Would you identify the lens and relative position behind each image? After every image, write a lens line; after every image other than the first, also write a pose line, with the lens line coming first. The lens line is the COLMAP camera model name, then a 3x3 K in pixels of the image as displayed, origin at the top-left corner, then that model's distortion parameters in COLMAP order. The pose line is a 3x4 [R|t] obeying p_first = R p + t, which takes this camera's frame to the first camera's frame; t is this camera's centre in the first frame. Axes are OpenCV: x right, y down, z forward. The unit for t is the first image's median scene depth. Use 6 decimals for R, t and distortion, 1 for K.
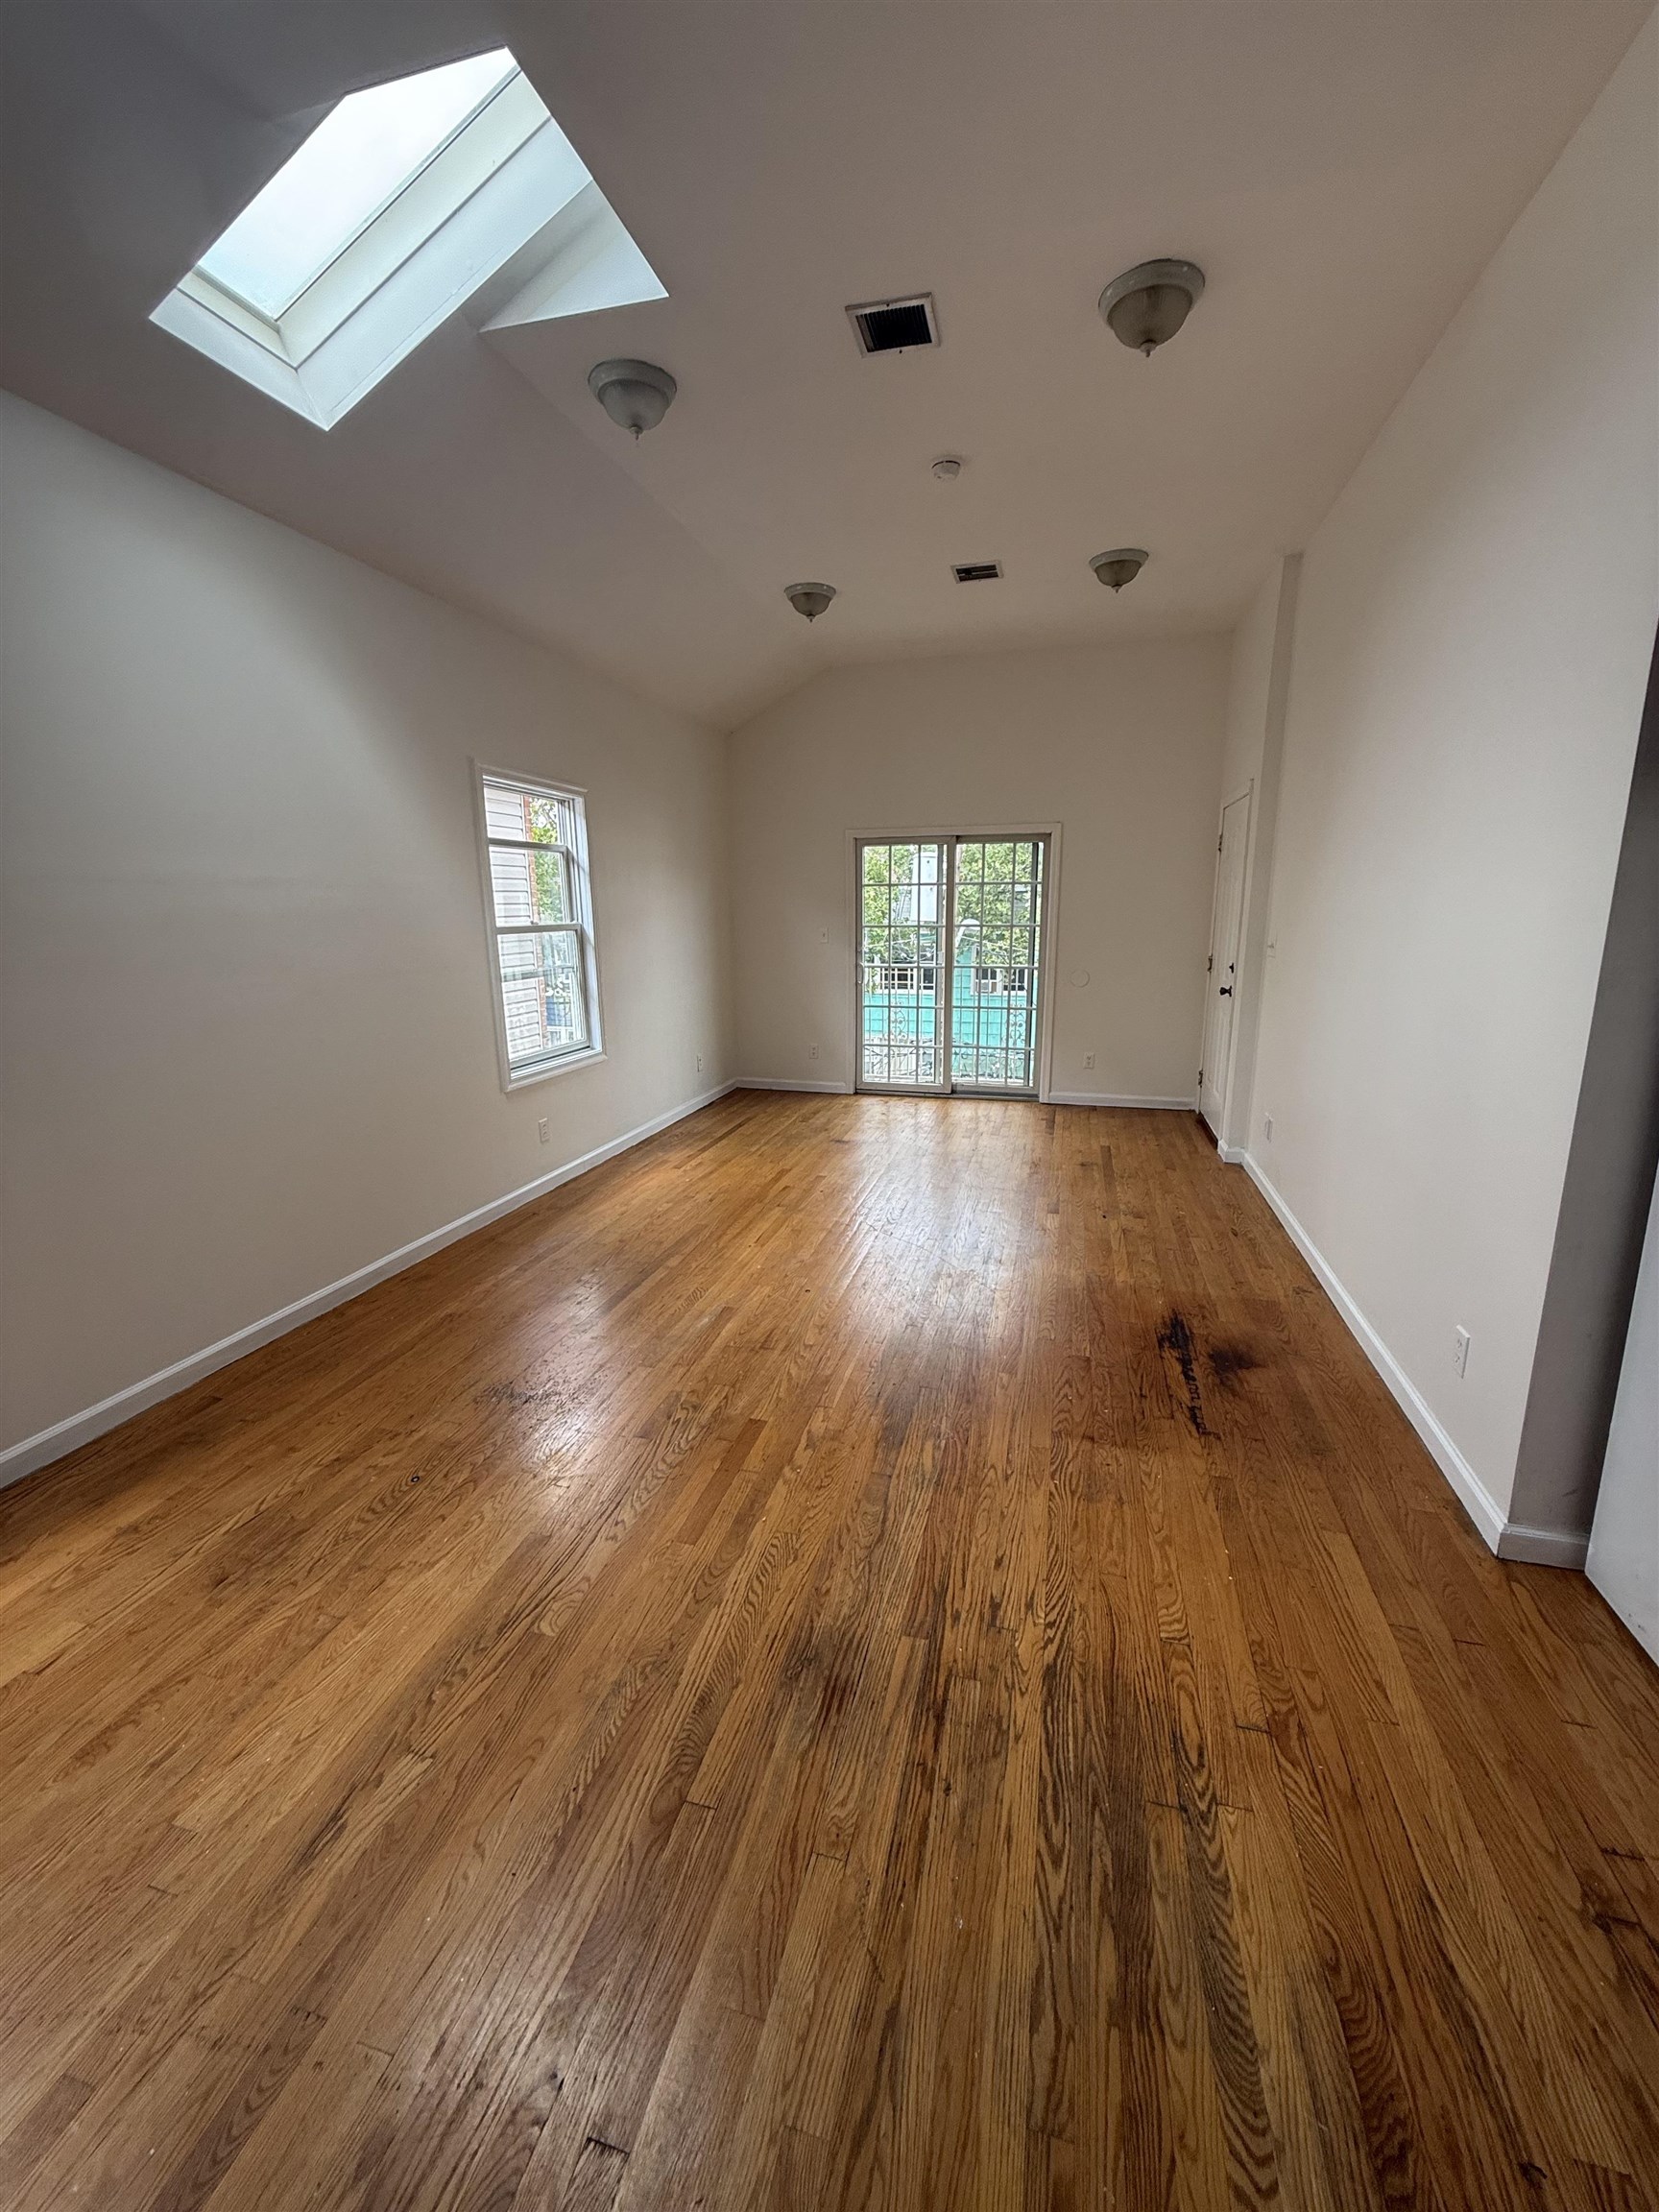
lens RADIAL K [[874.1, 0, 843.0], [0, 874.1, 1106.0], [0, 0, 1]] dist [-0.007854, 0.000125]
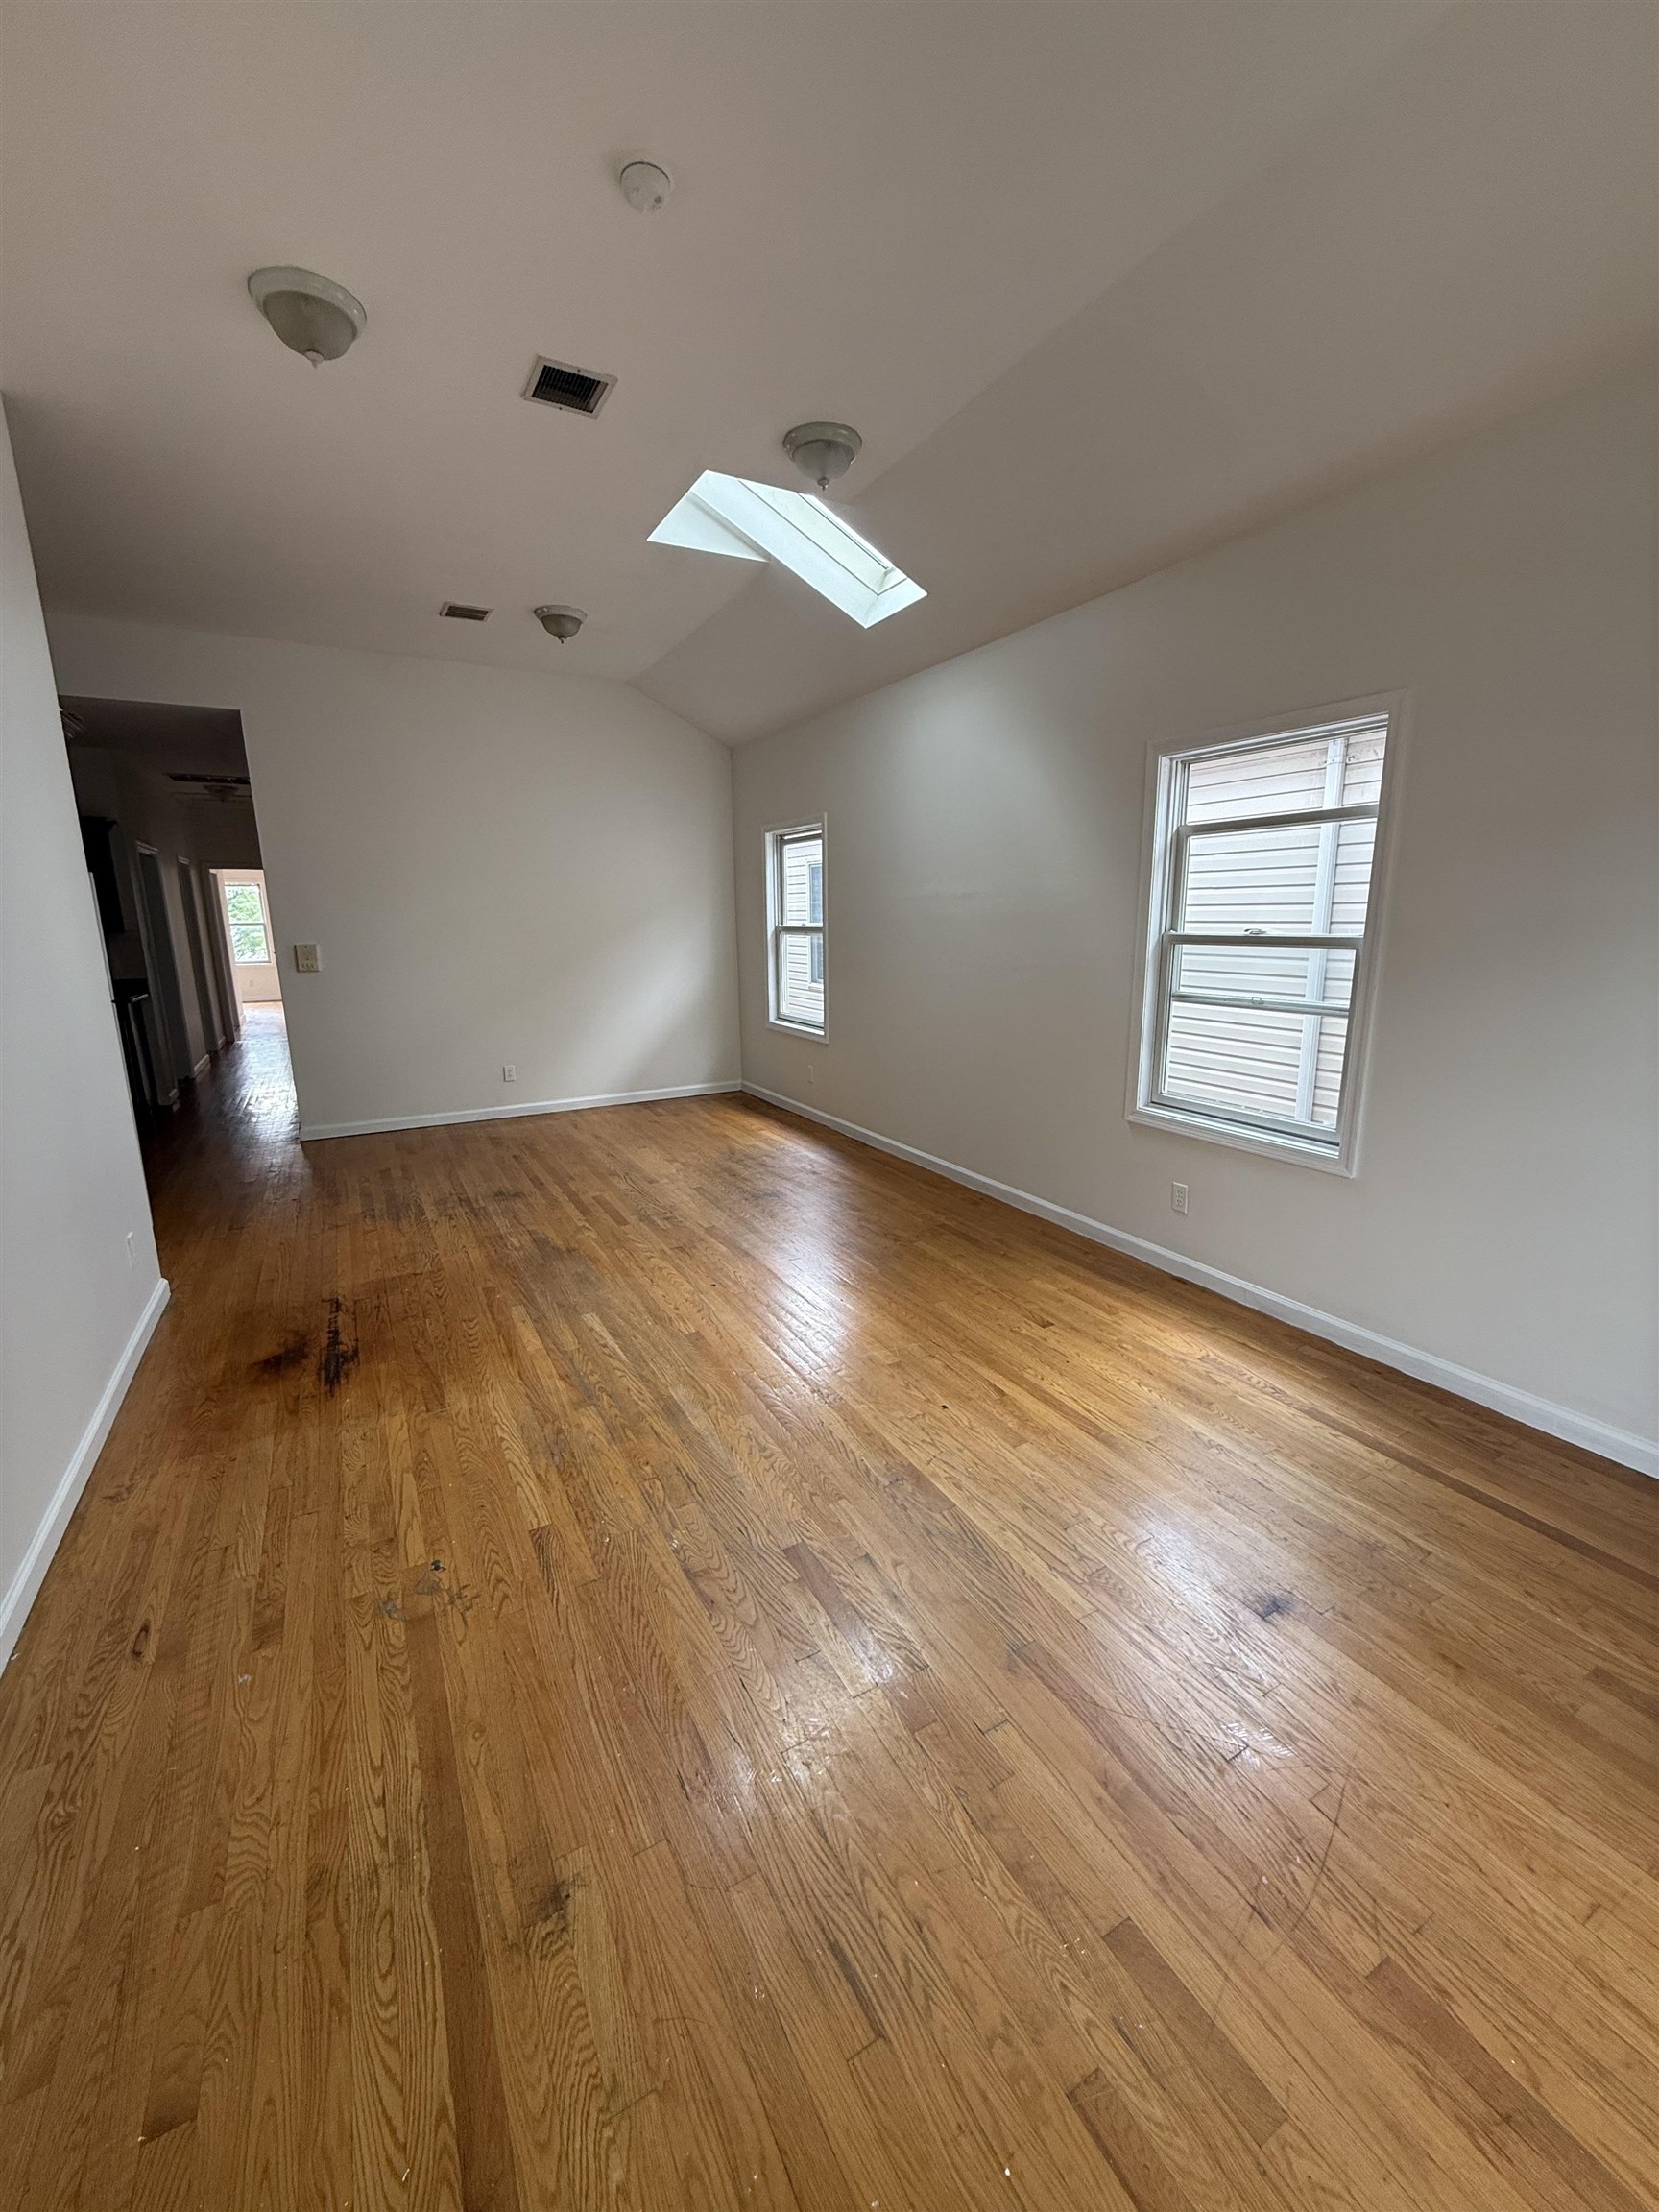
lens RADIAL K [[874.1, 0, 822.9], [0, 874.1, 1097.7], [0, 0, 1]] dist [-0.007854, 0.000125]
pose [[-0.730533, 0.157568, -0.664450, 0.624517], [-0.134275, 0.920874, 0.366007, -0.472297], [0.669546, 0.356599, -0.651572, 2.021420]]
